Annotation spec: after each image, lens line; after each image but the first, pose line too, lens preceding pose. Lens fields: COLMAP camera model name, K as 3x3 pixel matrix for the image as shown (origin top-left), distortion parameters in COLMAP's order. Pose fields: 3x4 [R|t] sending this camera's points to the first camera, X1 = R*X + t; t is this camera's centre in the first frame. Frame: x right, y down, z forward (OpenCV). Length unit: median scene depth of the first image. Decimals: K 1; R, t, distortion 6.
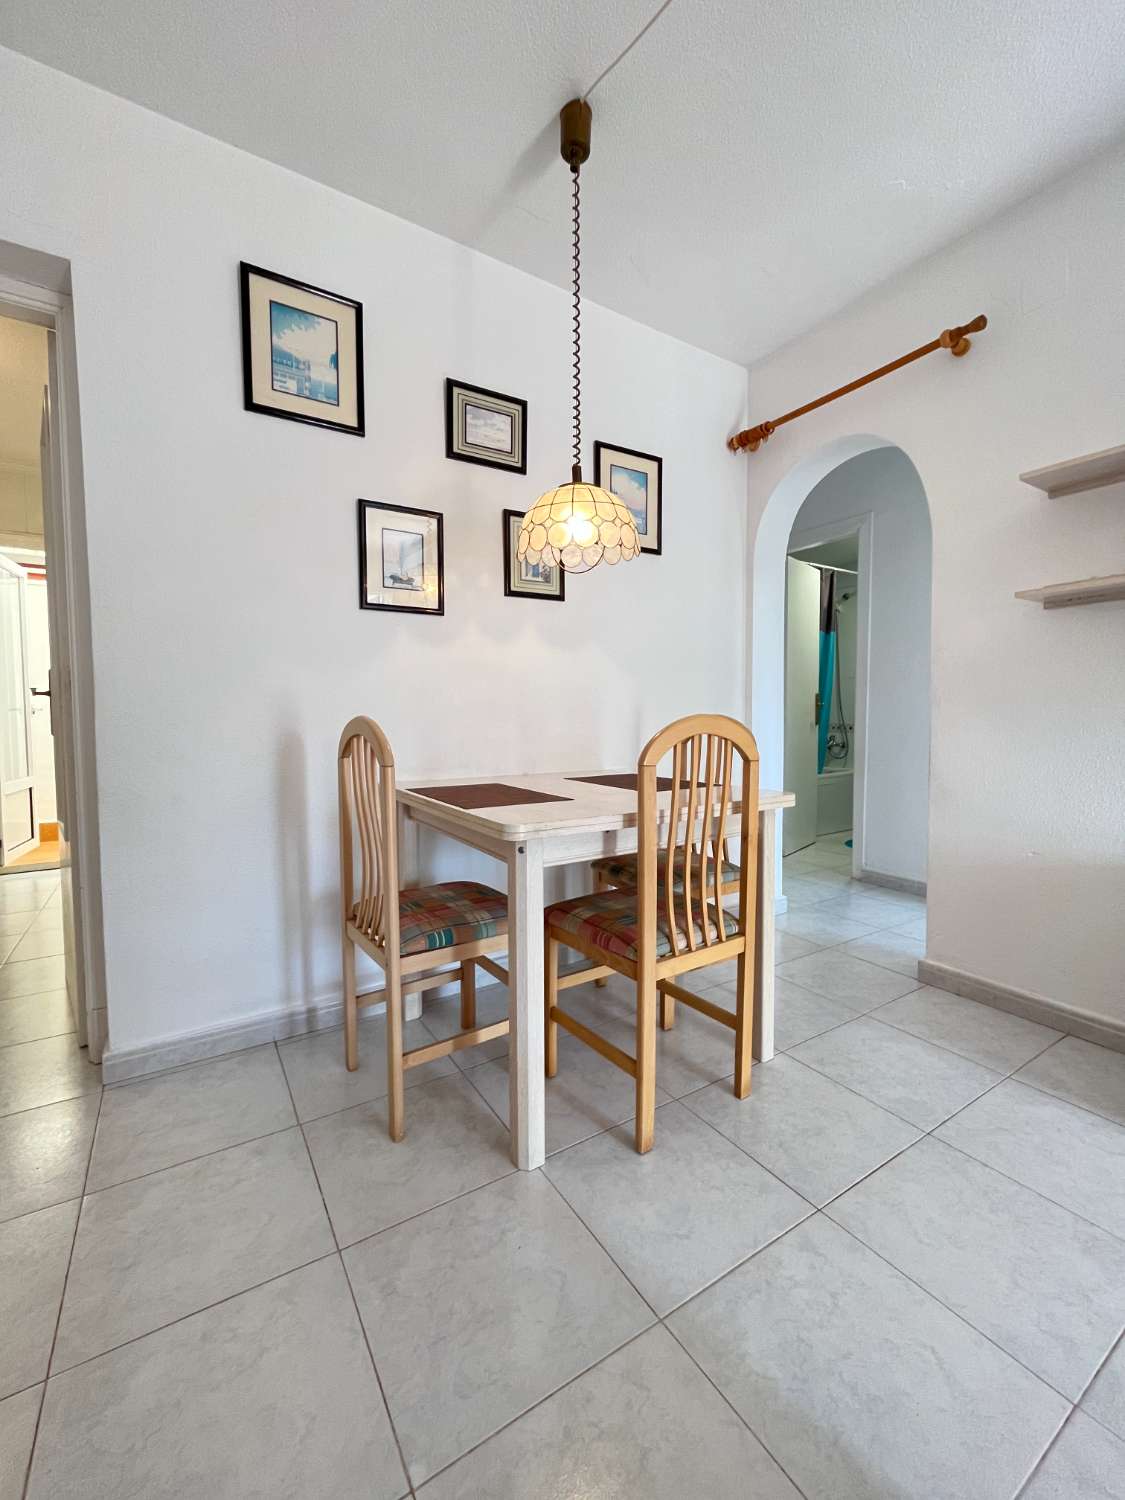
lens RADIAL K [[609.6, 0, 564.6], [0, 609.6, 742.3], [0, 0, 1]] dist [-0.002316, 0.000182]
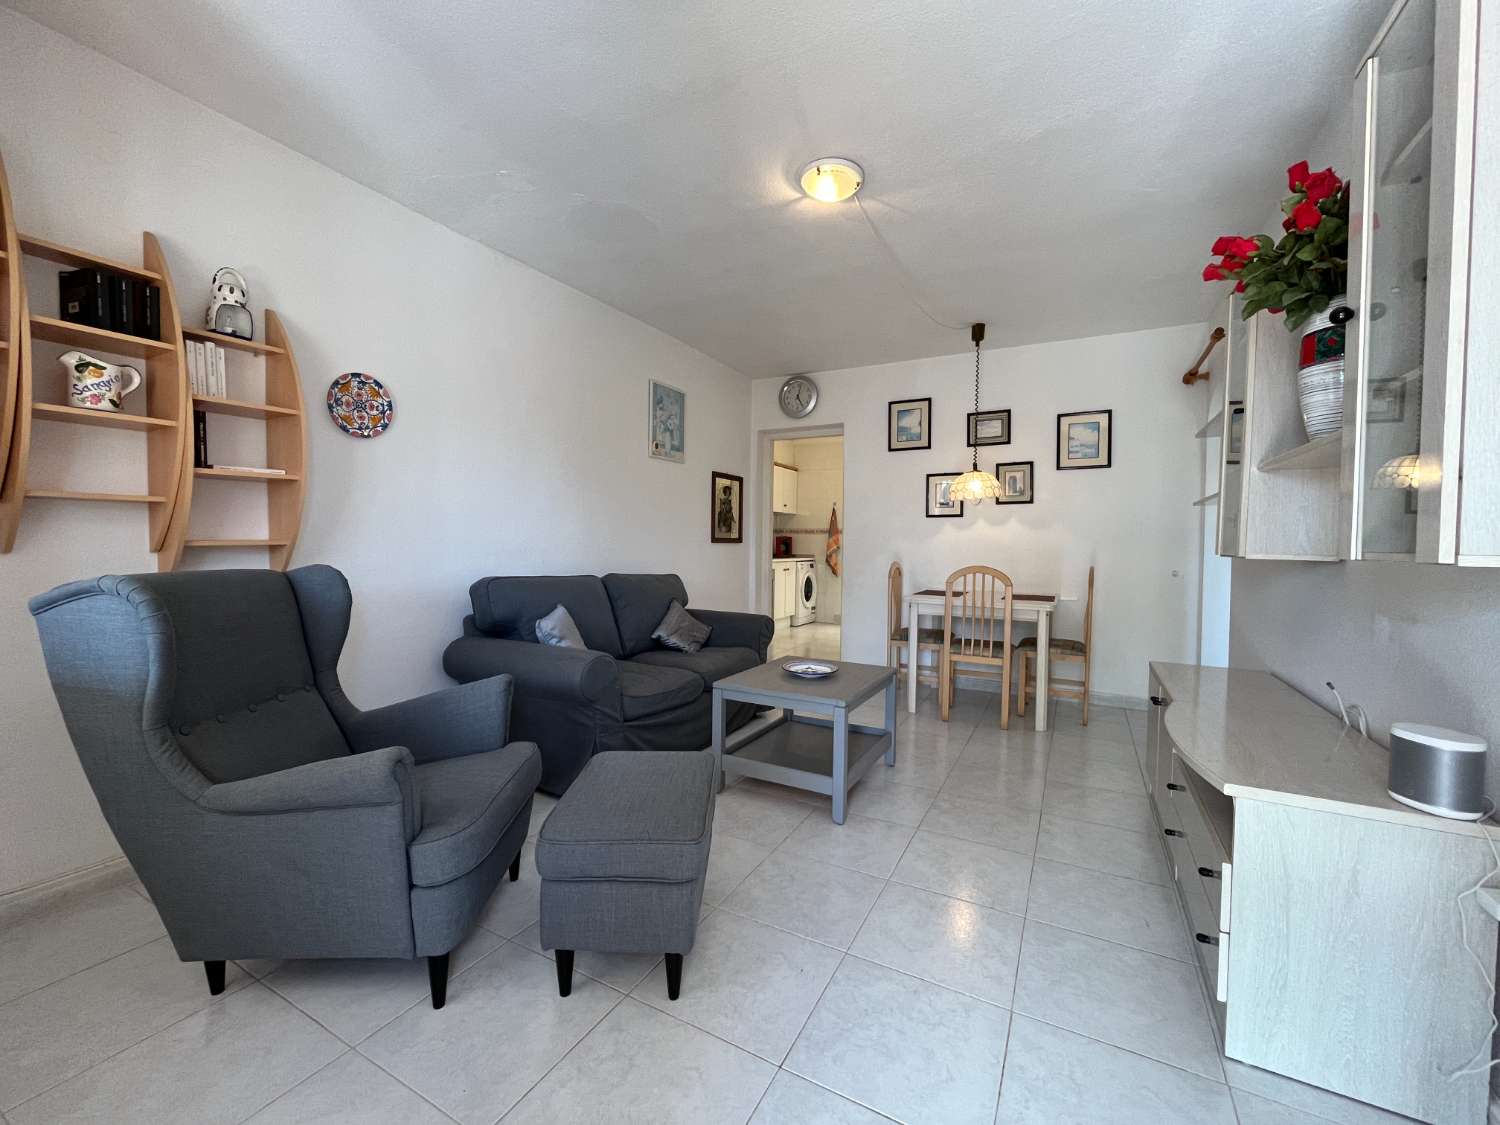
lens RADIAL K [[609.4, 0, 752.2], [0, 609.4, 559.3], [0, 0, 1]] dist [-0.002248, 0.000070]
pose [[0.490081, 0.032102, -0.871086, 1.499518], [-0.058034, 0.998306, 0.004140, -0.019904], [0.869743, 0.048524, 0.491114, -0.835921]]
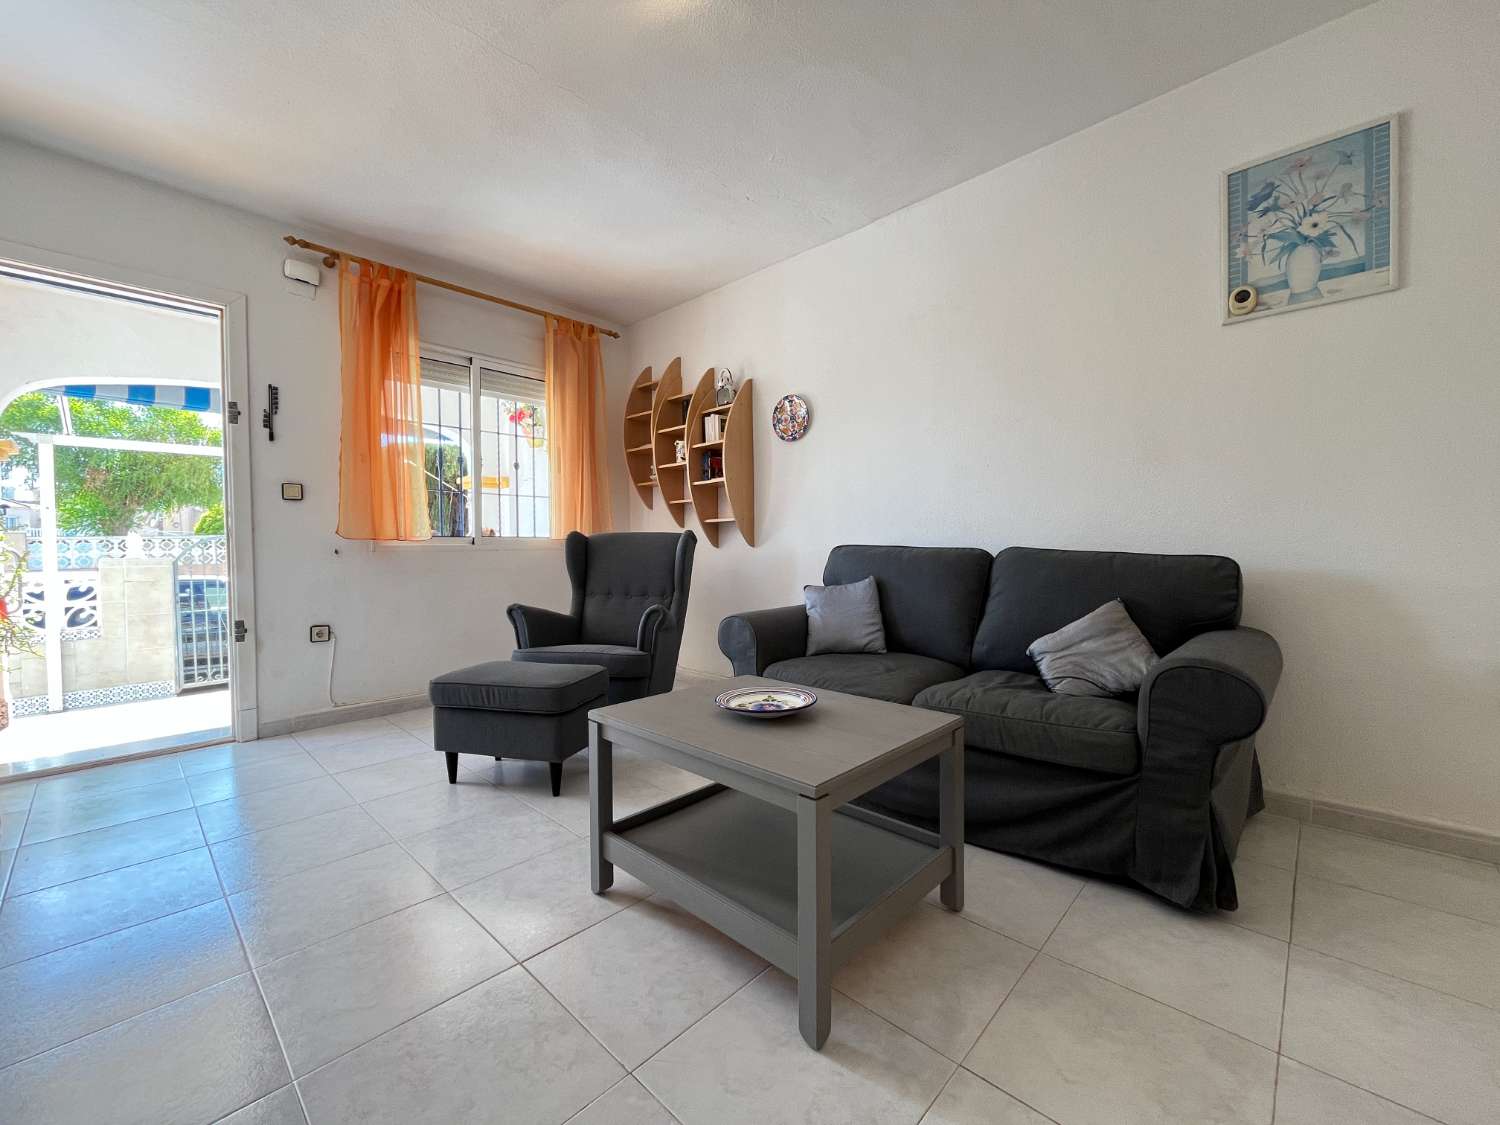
lens RADIAL K [[609.4, 0, 752.2], [0, 609.4, 559.3], [0, 0, 1]] dist [-0.002248, 0.000070]
pose [[-0.968977, 0.015872, -0.246642, 0.505602], [-0.002970, 0.997116, 0.075836, -0.012703], [0.247134, 0.074216, -0.966135, 0.813515]]
